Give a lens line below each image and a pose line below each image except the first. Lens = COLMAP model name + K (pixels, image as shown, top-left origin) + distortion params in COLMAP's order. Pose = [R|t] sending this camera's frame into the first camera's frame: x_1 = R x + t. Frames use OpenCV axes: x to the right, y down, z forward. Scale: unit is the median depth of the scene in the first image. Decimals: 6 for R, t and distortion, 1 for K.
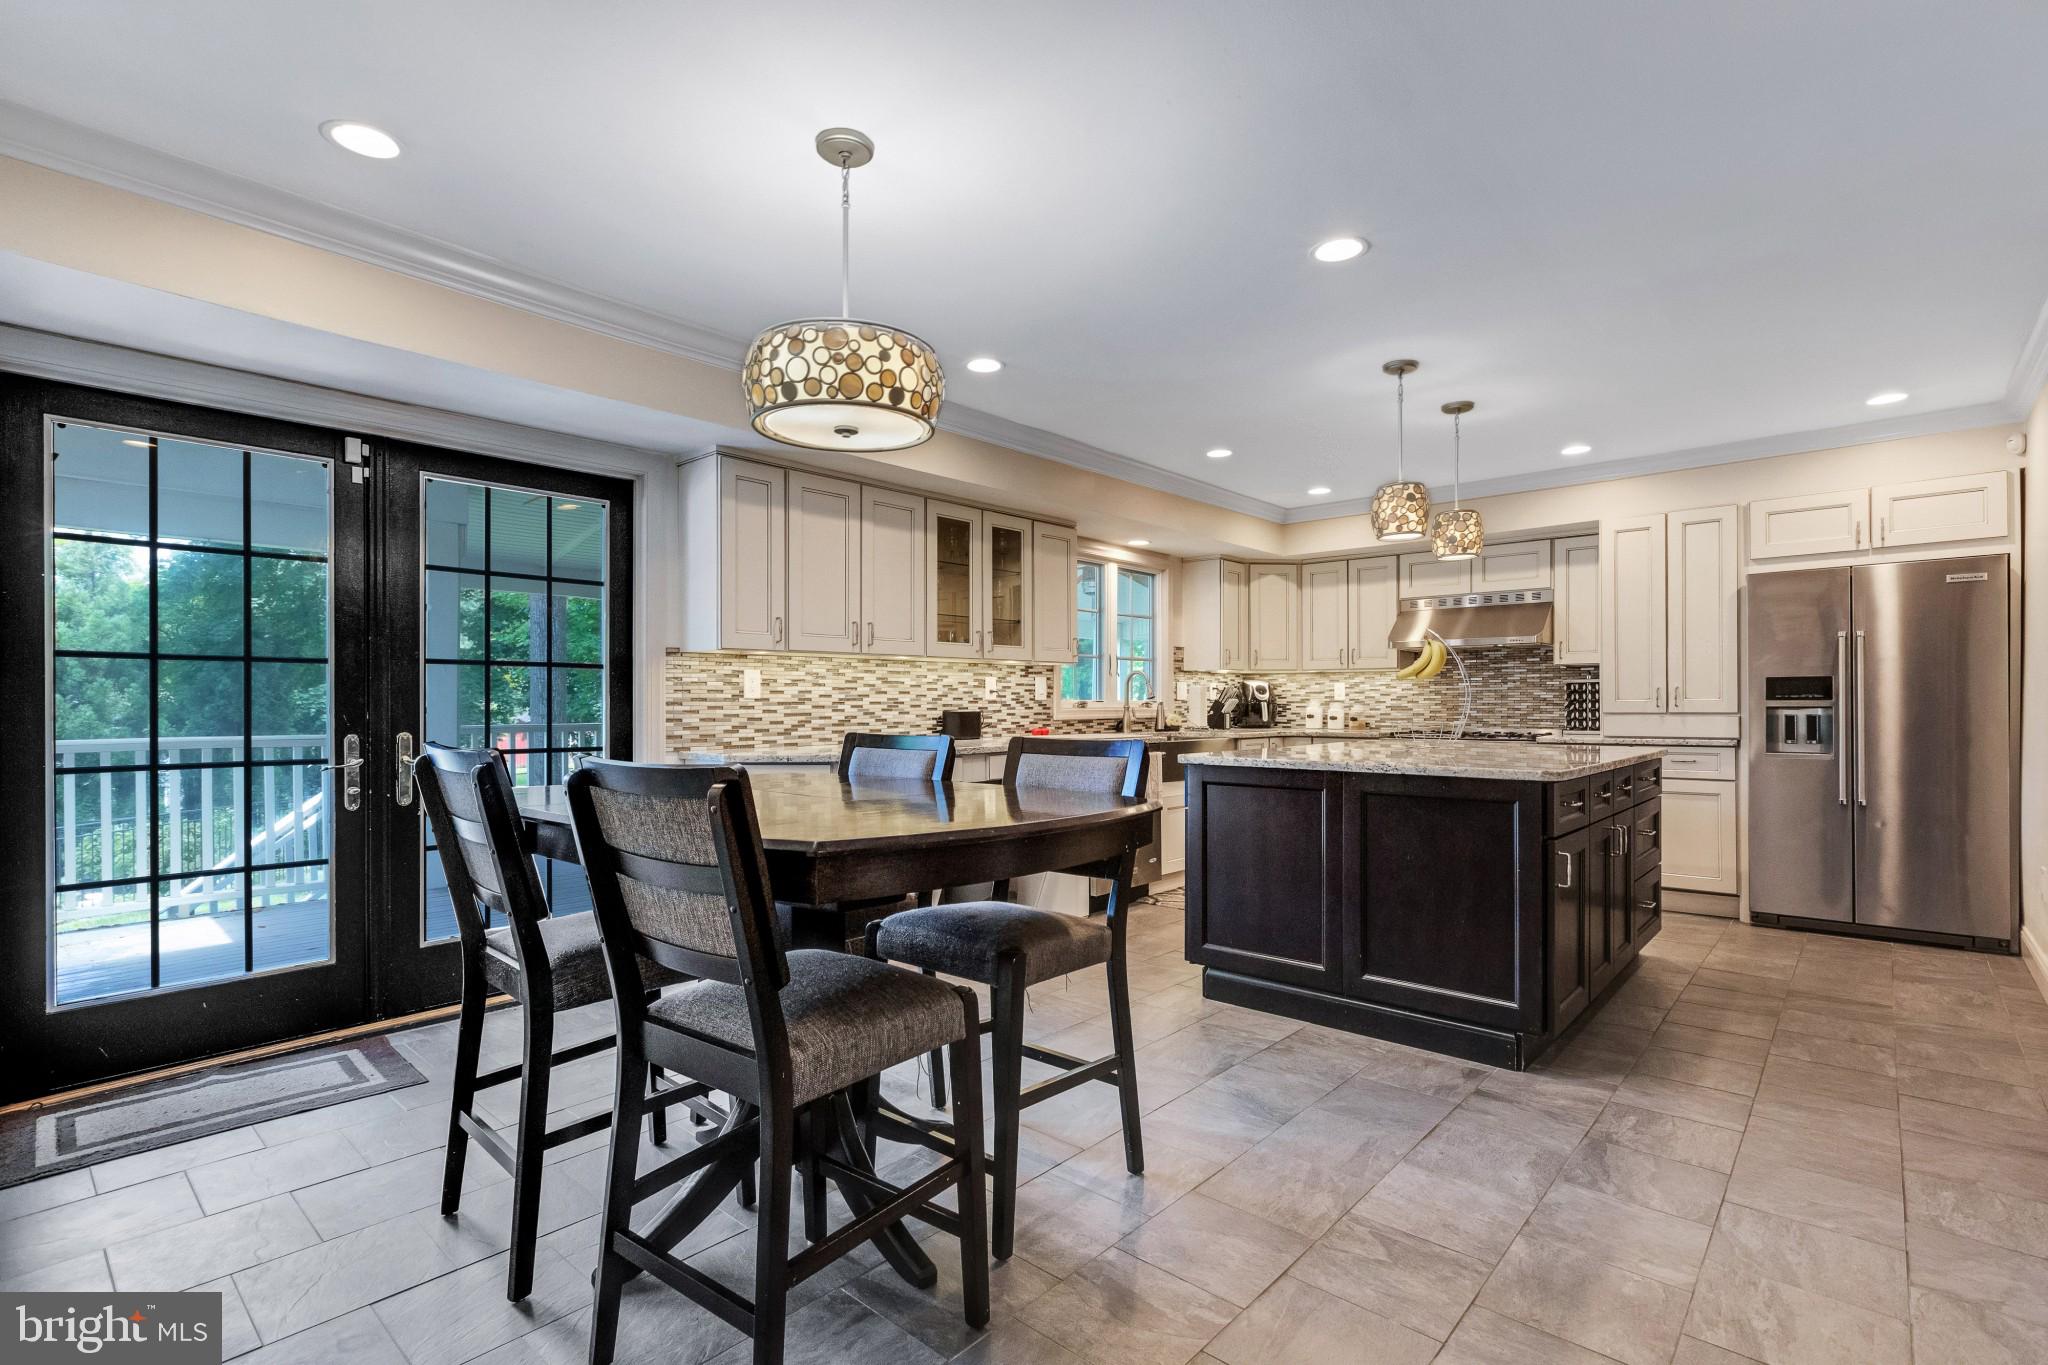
lens RADIAL K [[945.0, 0, 989.5], [0, 945.0, 698.7], [0, 0, 1]] dist [0.002169, 0.000129]
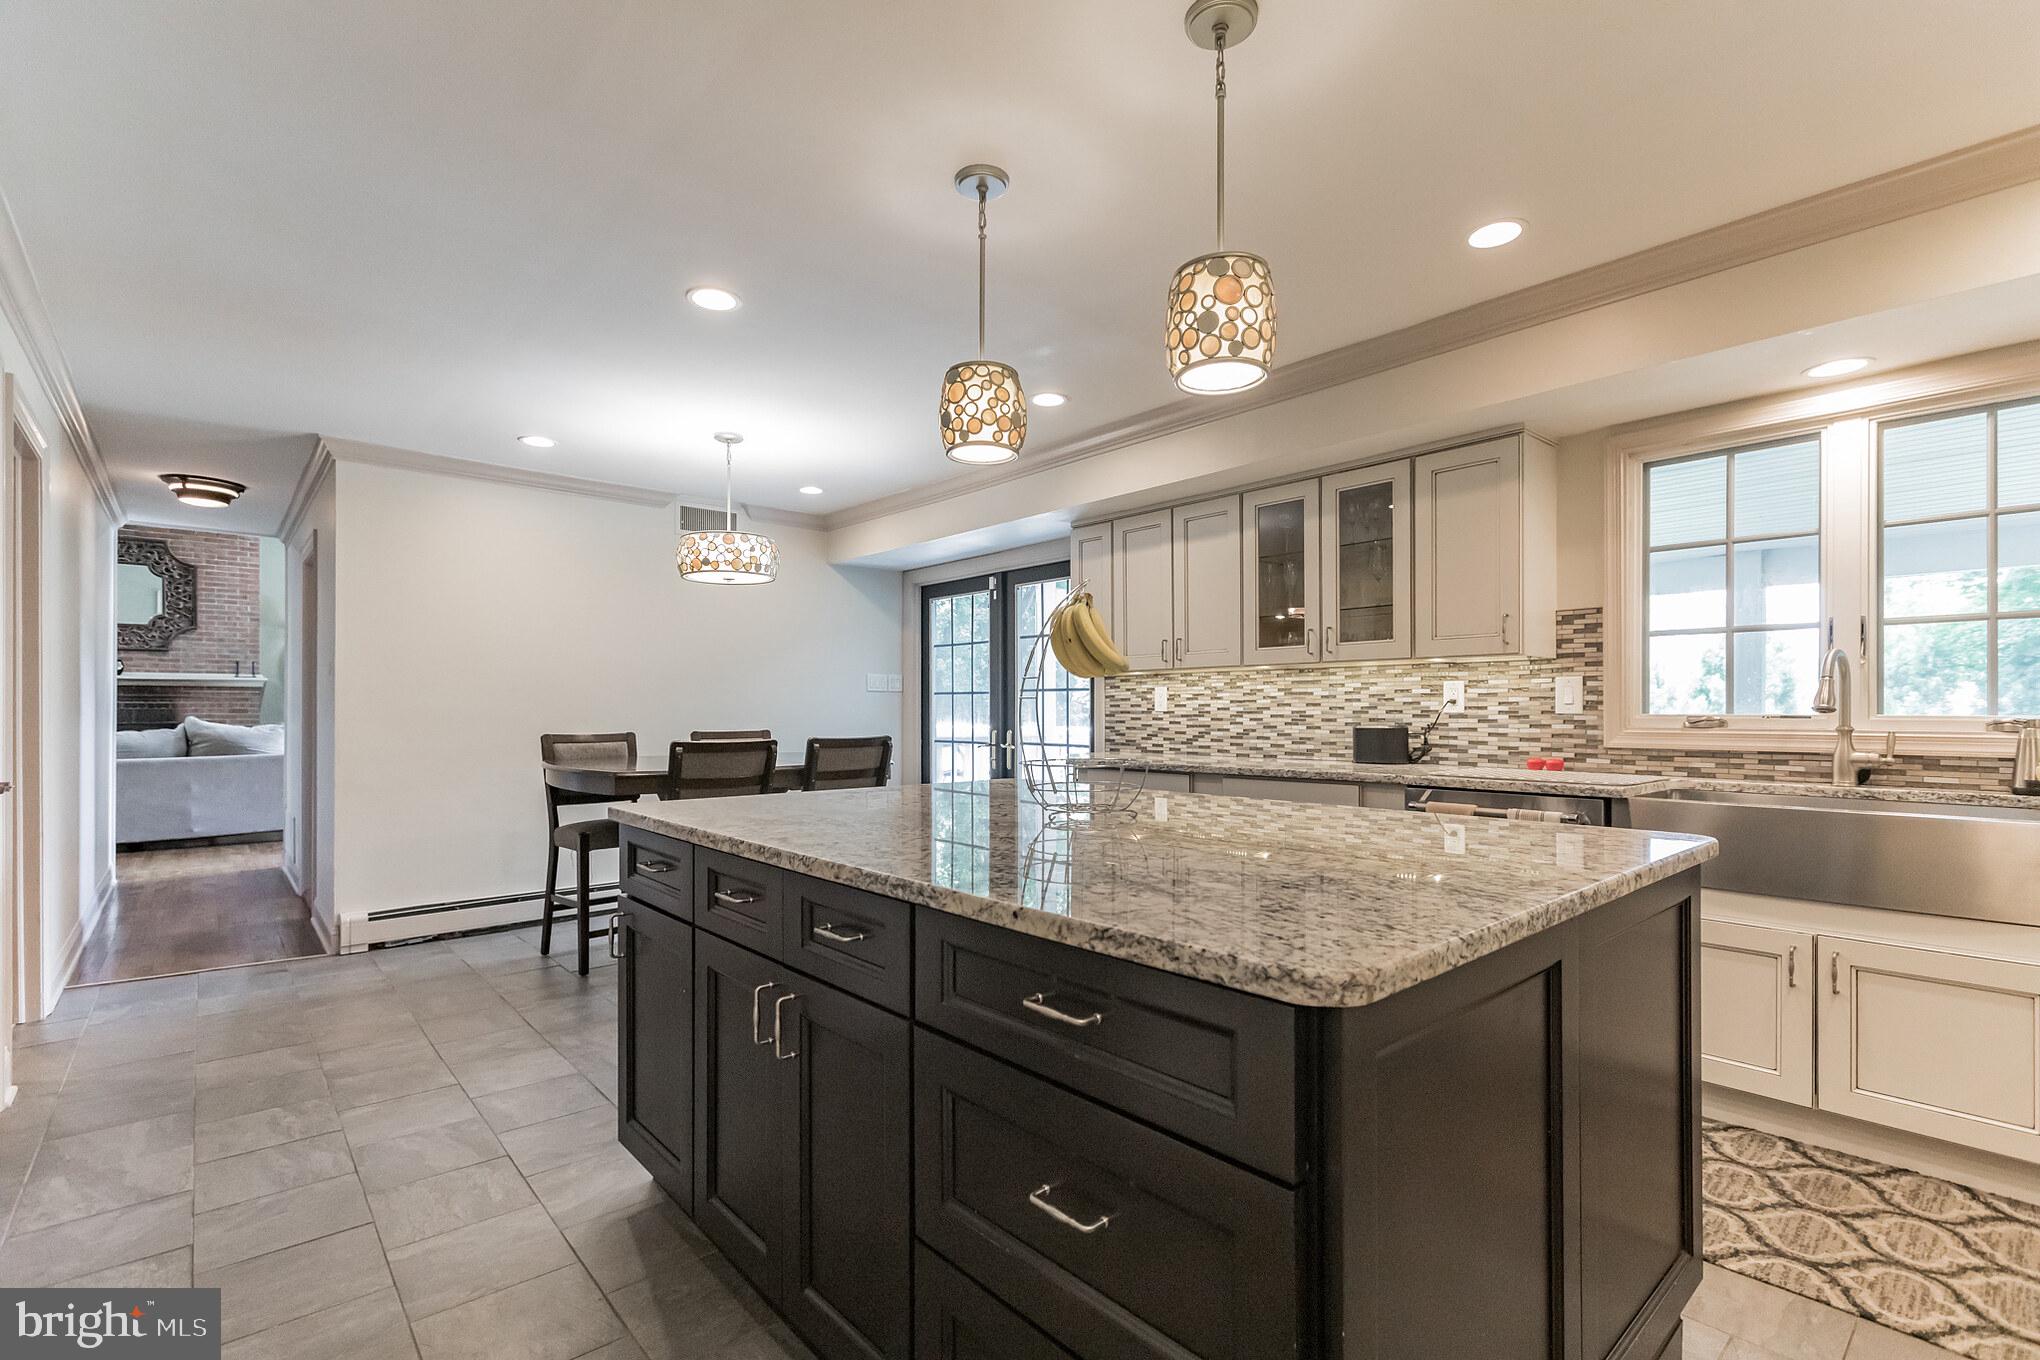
lens RADIAL K [[958.6, 0, 1079.0], [0, 958.6, 709.6], [0, 0, 1]] dist [0.008578, -0.001150]
pose [[-0.070315, 0.001797, -0.997523, 0.799735], [0.003956, 0.999991, 0.001522, -0.003972], [0.997517, -0.003839, -0.070322, 0.829948]]
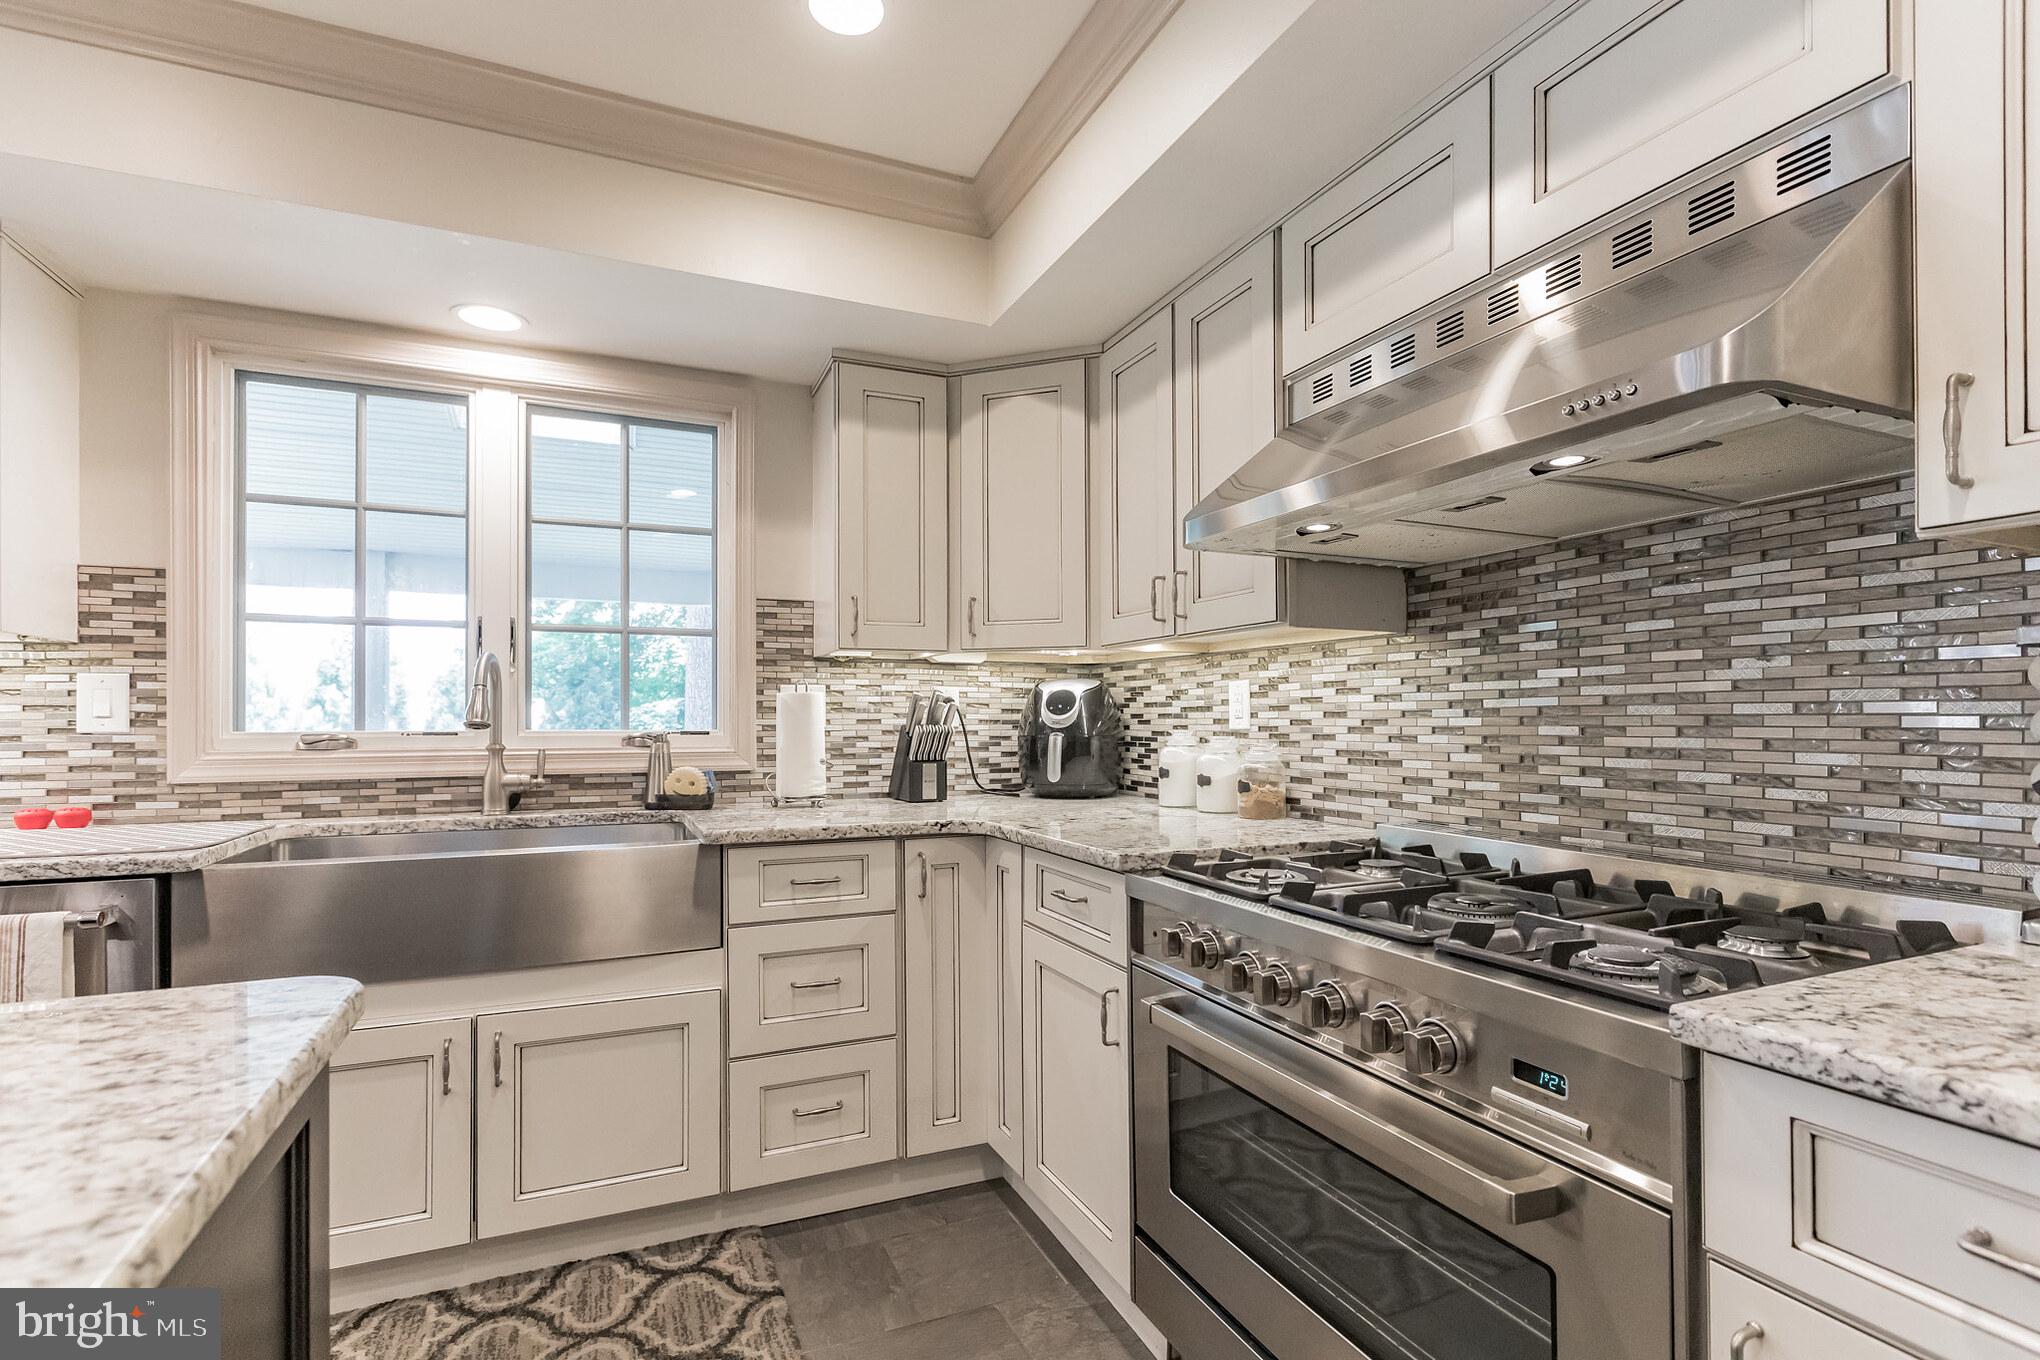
lens RADIAL K [[900.0, 0, 983.4], [0, 900.0, 714.6], [0, 0, 1]] dist [-0.001050, -0.001369]
pose [[0.909488, -0.002819, -0.415721, 0.606344], [0.002039, 0.999995, -0.002319, -0.004922], [0.415725, 0.001262, 0.909489, 0.934064]]
